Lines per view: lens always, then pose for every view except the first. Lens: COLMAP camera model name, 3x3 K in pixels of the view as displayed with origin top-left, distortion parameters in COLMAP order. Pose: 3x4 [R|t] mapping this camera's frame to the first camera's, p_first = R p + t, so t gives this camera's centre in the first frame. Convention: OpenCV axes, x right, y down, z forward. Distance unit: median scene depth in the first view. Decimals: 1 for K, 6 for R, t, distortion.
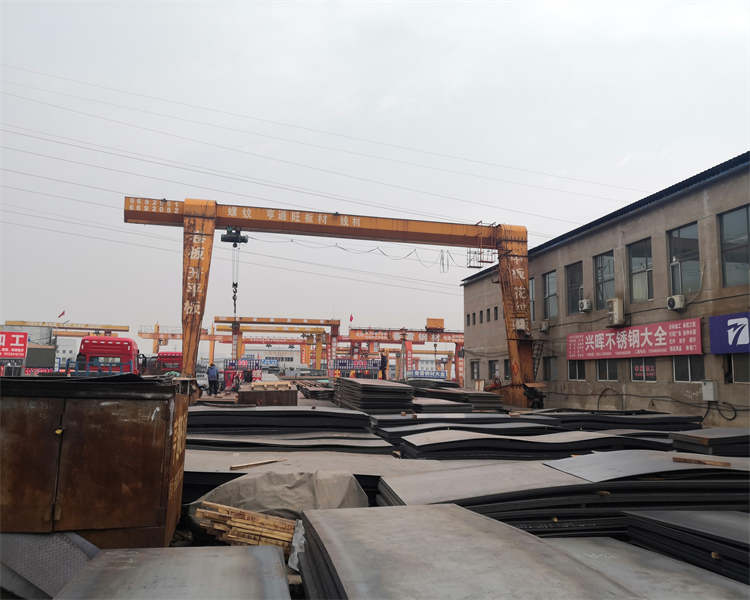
lens RADIAL K [[602.2, 0, 376.2], [0, 602.2, 279.0], [0, 0, 1]] dist [-0.001047, 0.006169]
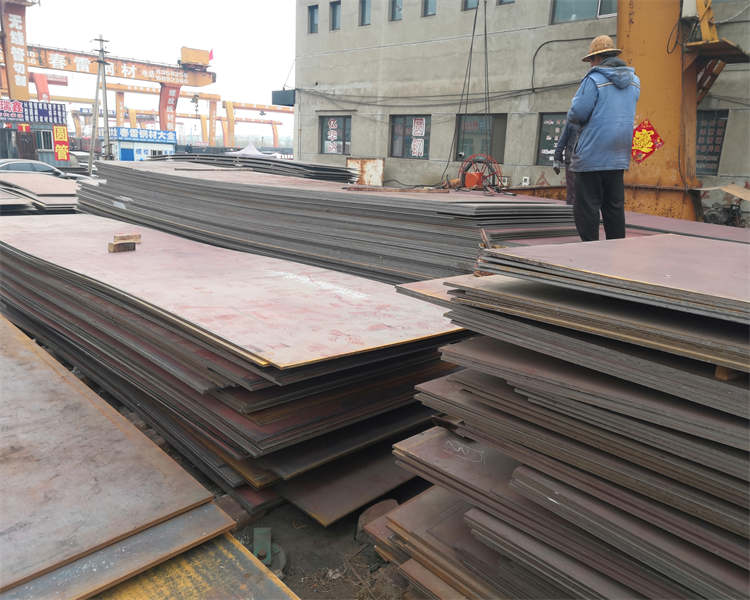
lens RADIAL K [[602.2, 0, 376.2], [0, 602.2, 279.0], [0, 0, 1]] dist [-0.001047, 0.006169]
pose [[0.832384, -0.105765, 0.544013, -0.060699], [-0.112396, 0.929004, 0.352589, 0.075346], [-0.542682, -0.354634, 0.761400, 0.507725]]
